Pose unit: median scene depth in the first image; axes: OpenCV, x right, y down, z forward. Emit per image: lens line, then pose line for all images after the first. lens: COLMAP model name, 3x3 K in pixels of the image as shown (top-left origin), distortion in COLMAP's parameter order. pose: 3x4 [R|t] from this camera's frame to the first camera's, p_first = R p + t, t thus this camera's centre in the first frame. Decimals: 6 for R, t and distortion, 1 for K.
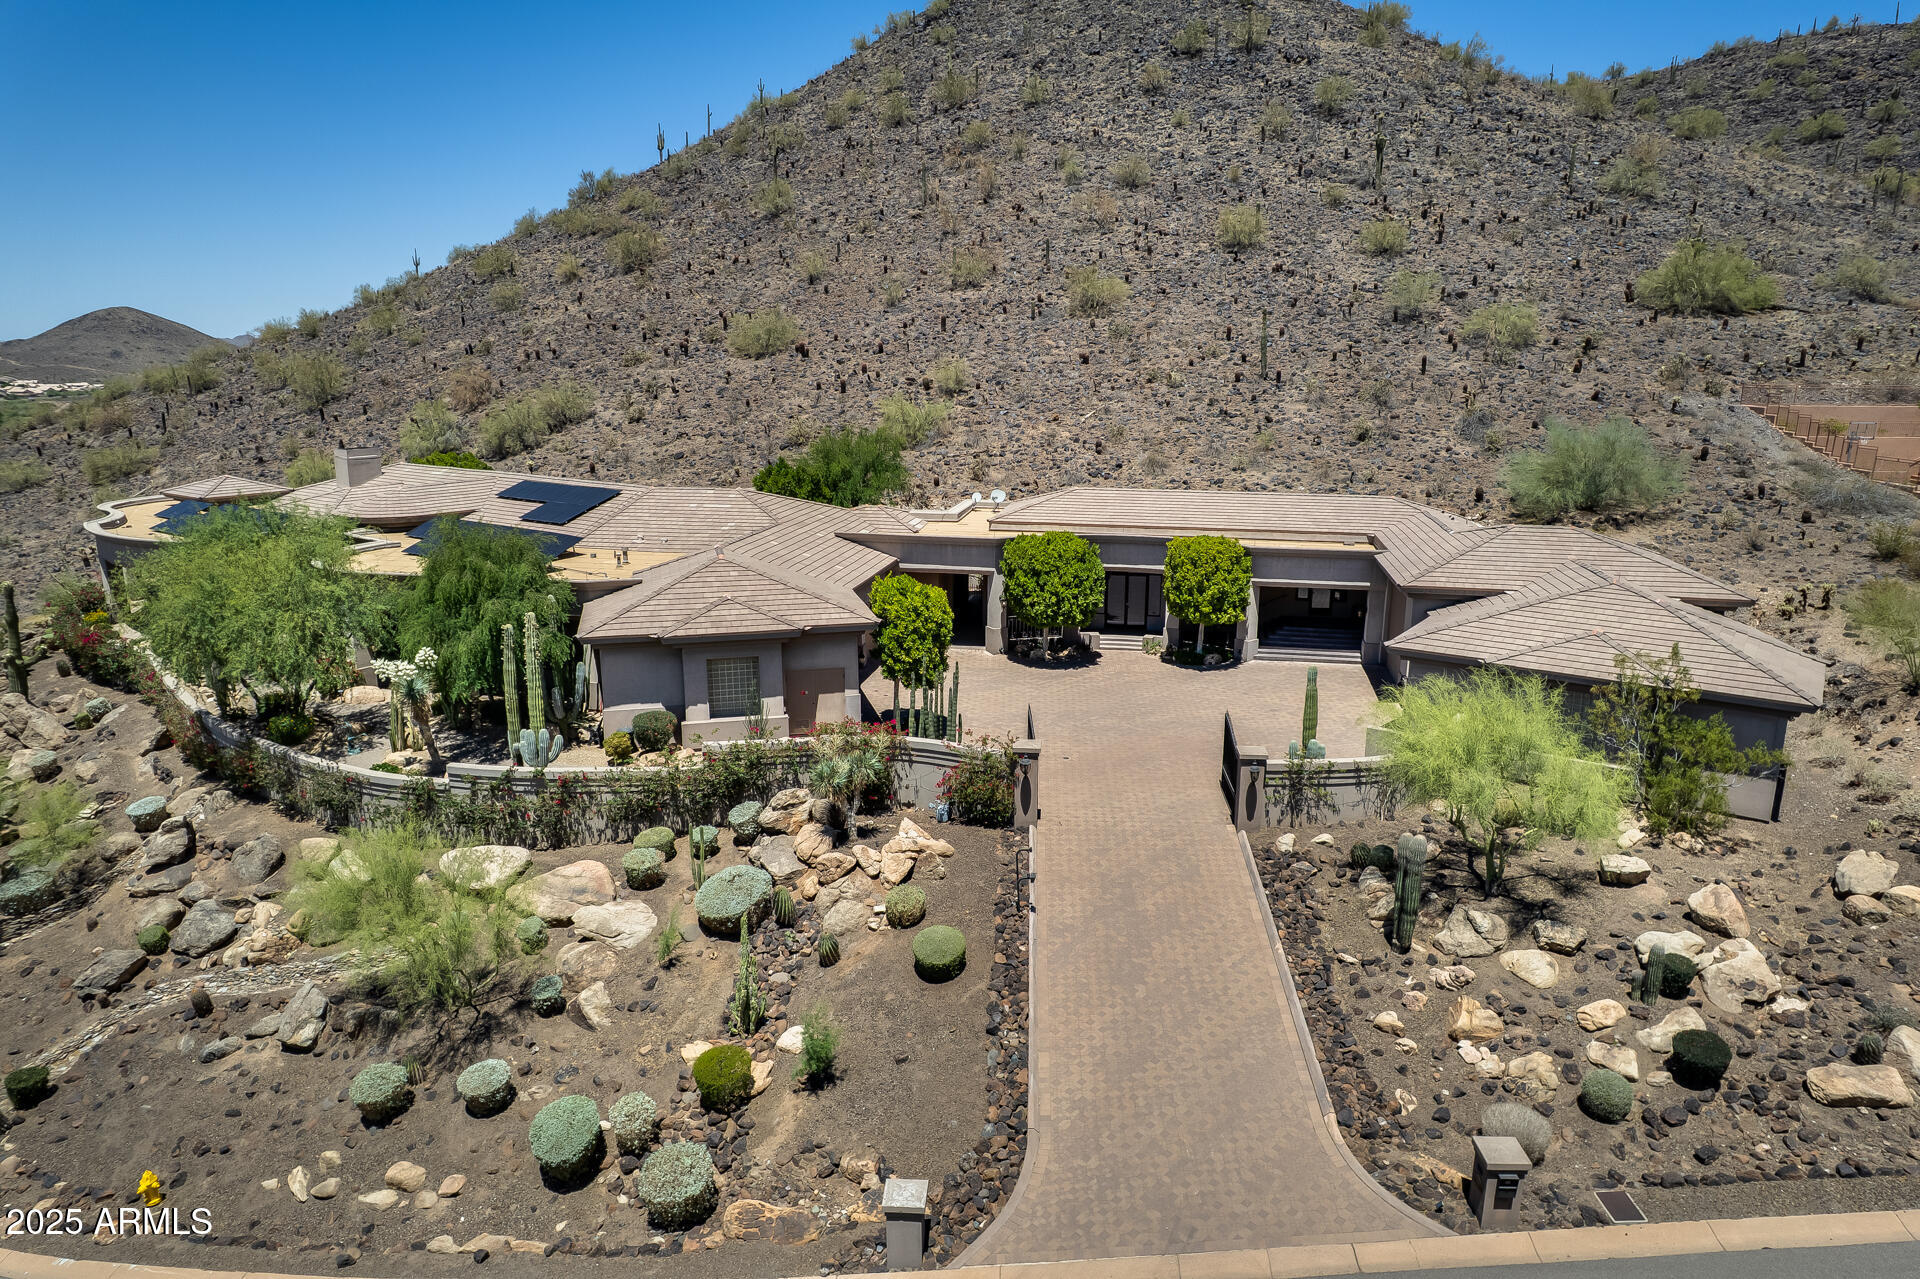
lens RADIAL K [[1259.2, 0, 947.9], [0, 1259.2, 638.6], [0, 0, 1]] dist [-0.087717, 0.081035]
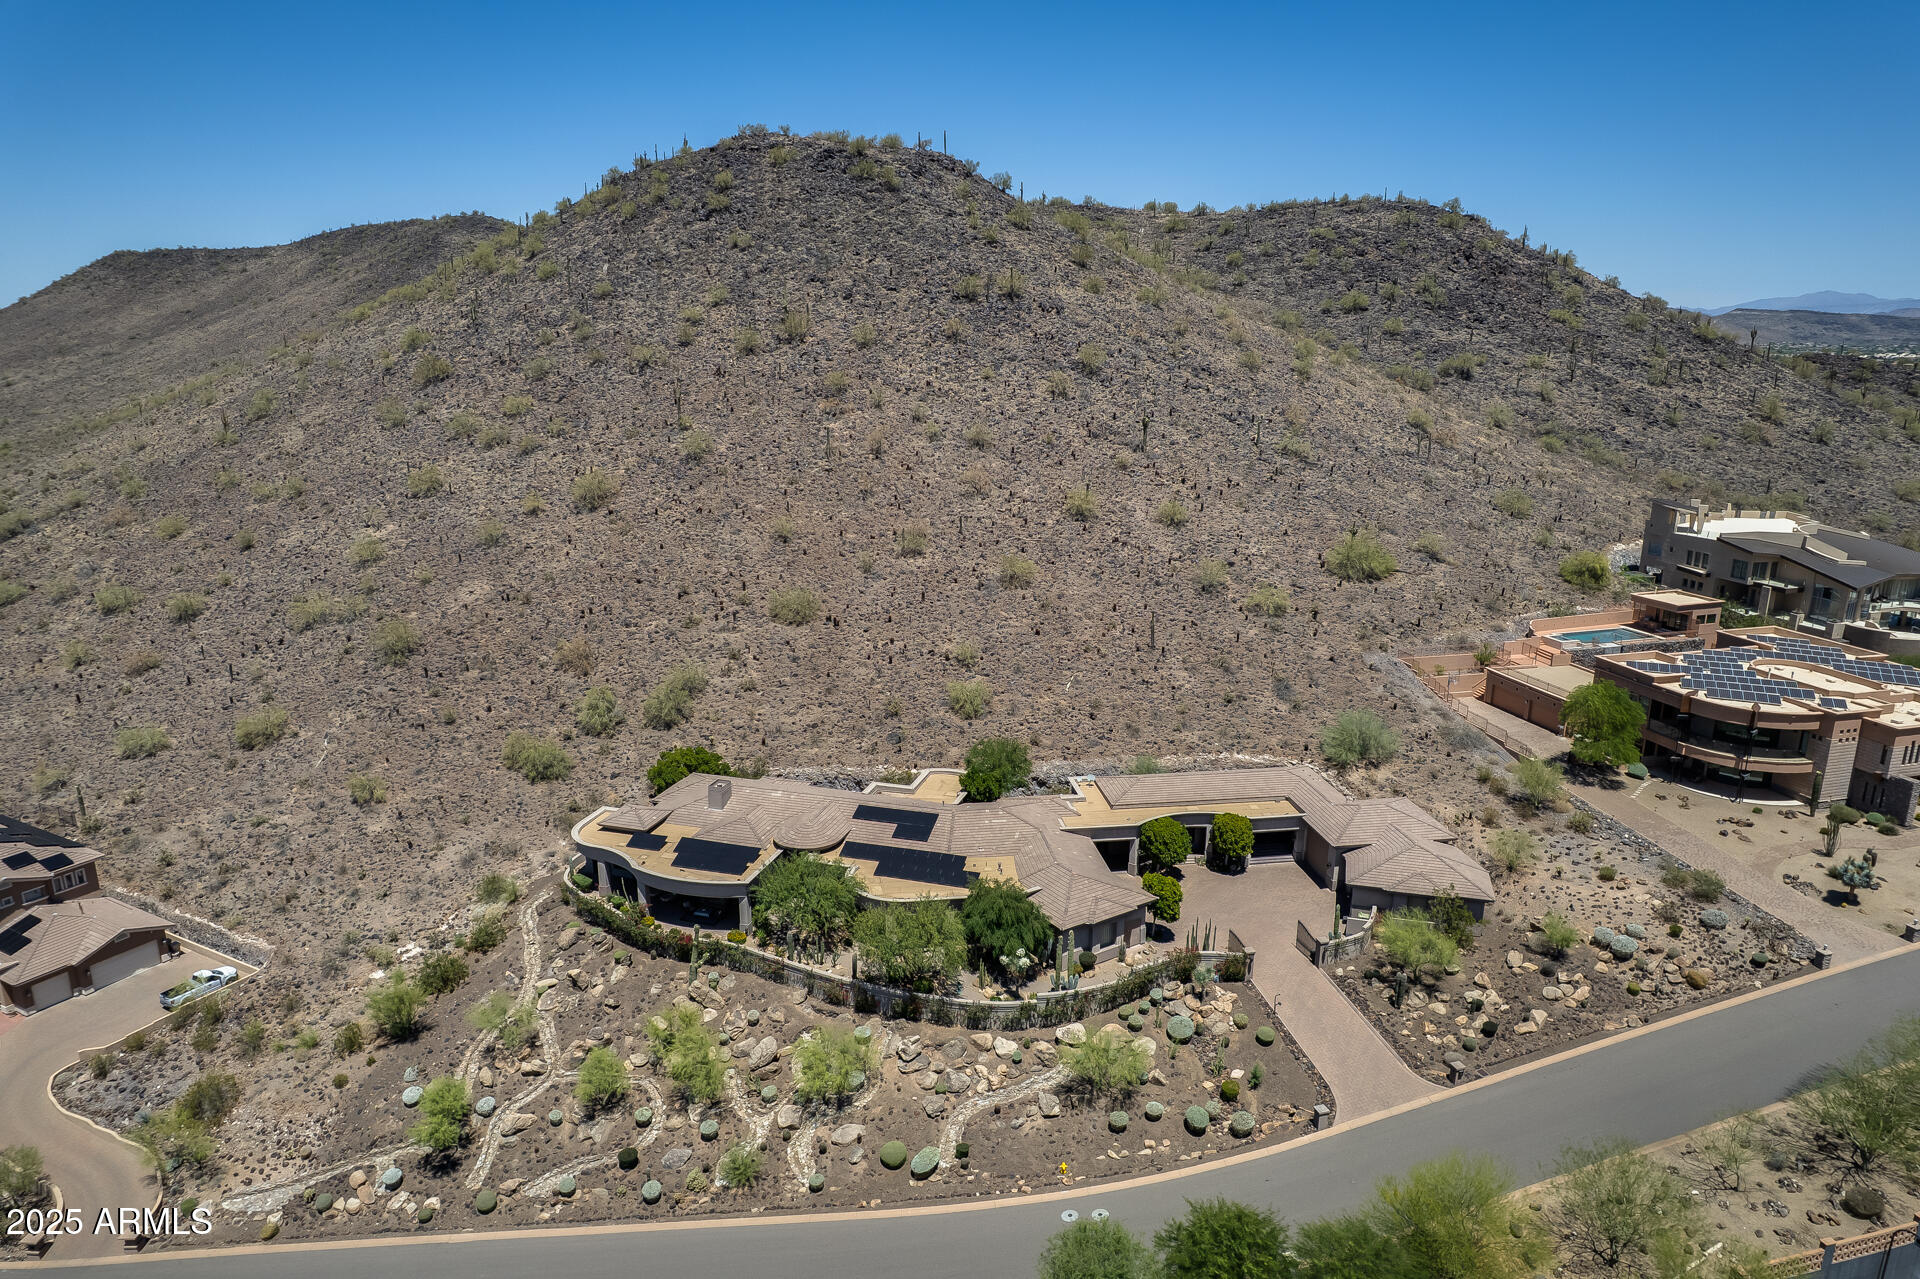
lens RADIAL K [[1259.2, 0, 947.9], [0, 1259.2, 638.6], [0, 0, 1]] dist [-0.087717, 0.081035]
pose [[0.946119, -0.087226, 0.311850, -0.937946], [0.080791, 0.996167, 0.033521, -0.511959], [-0.313579, -0.006520, 0.949540, -0.944393]]
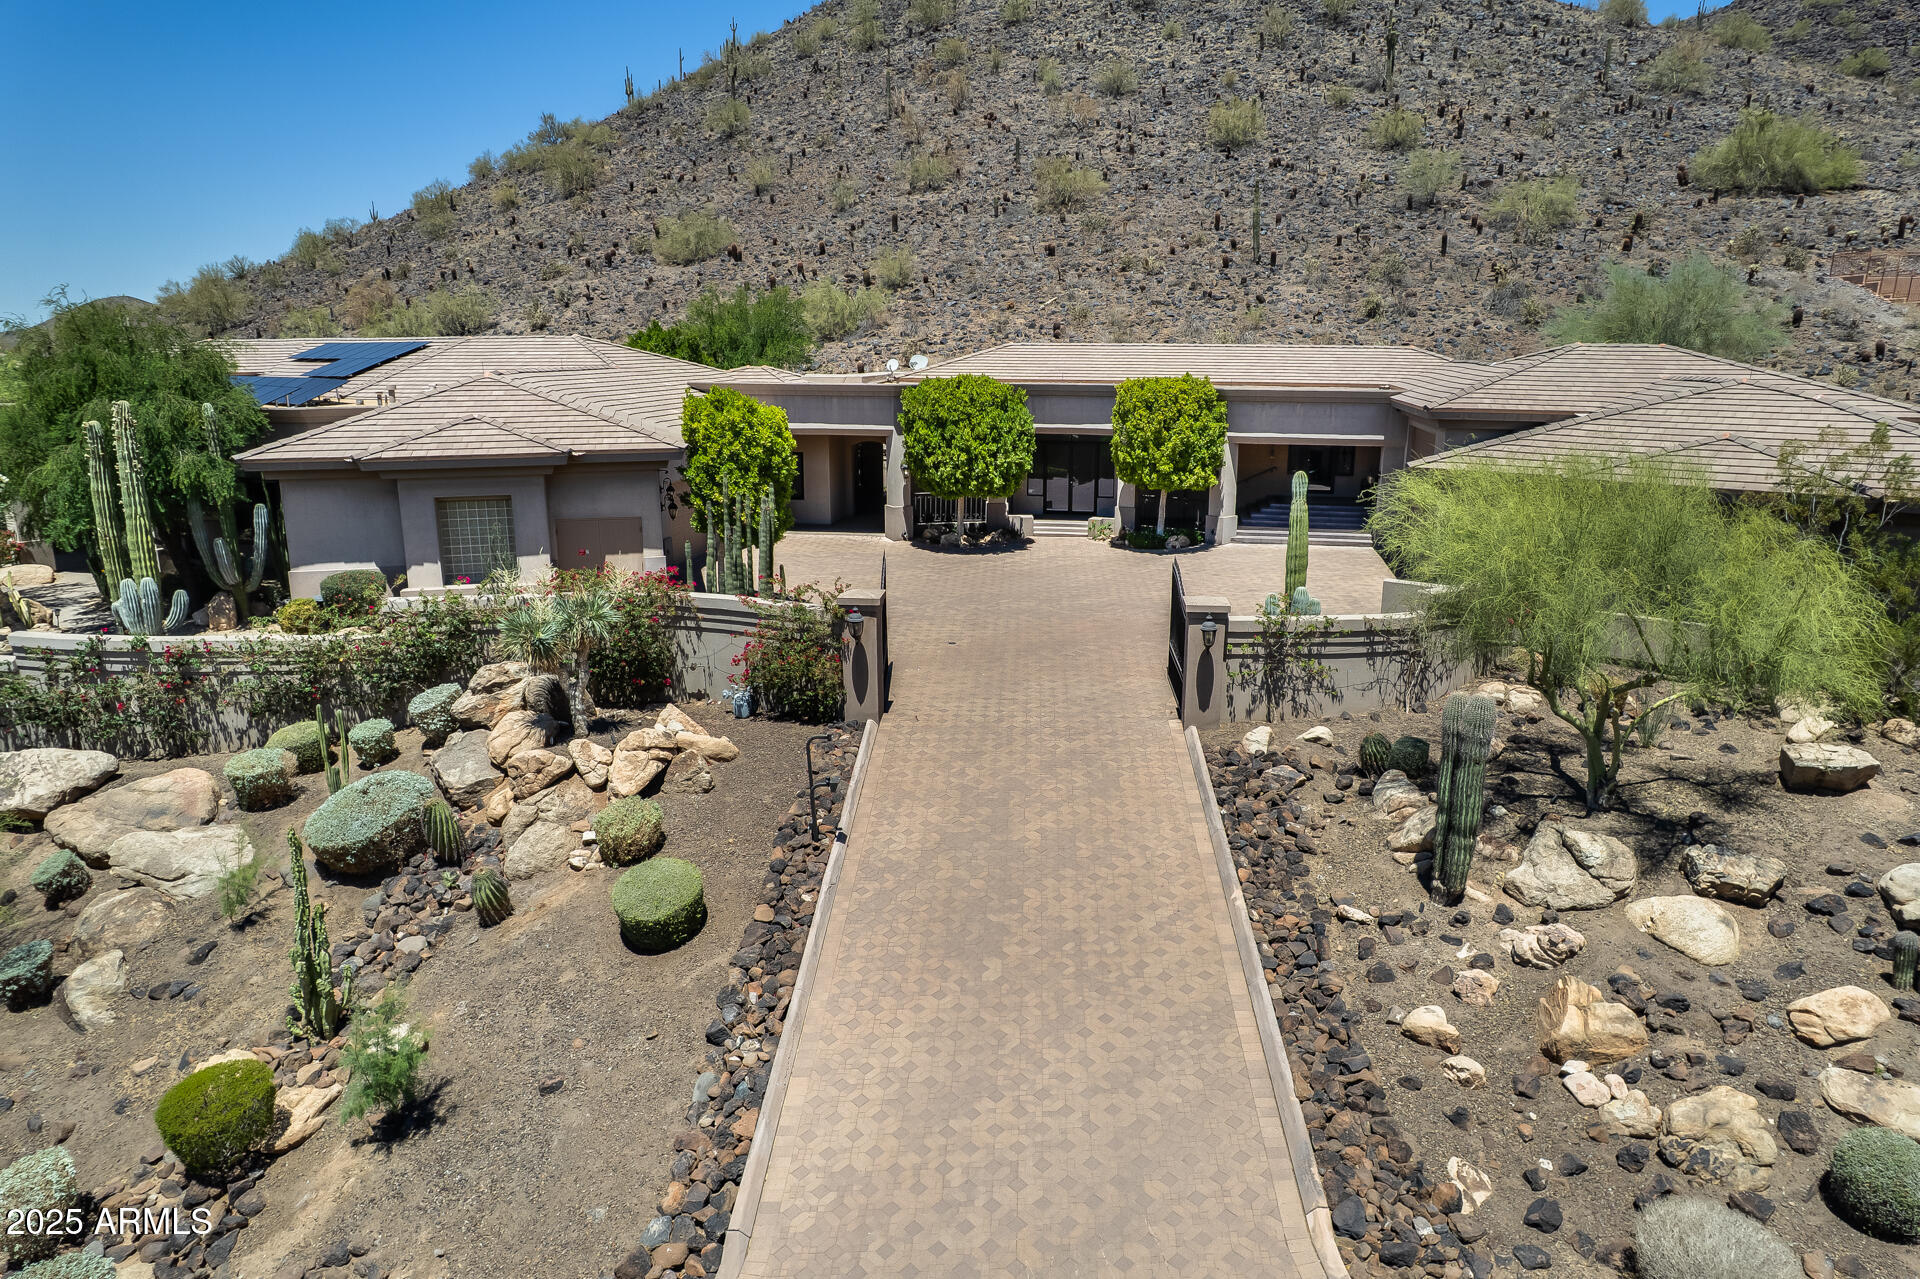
lens RADIAL K [[1259.2, 0, 947.9], [0, 1259.2, 638.6], [0, 0, 1]] dist [-0.087717, 0.081035]
pose [[0.999982, -0.000689, -0.006010, 0.079363], [0.000723, 0.999983, 0.005704, 0.073308], [0.006006, -0.005708, 0.999966, 0.245779]]
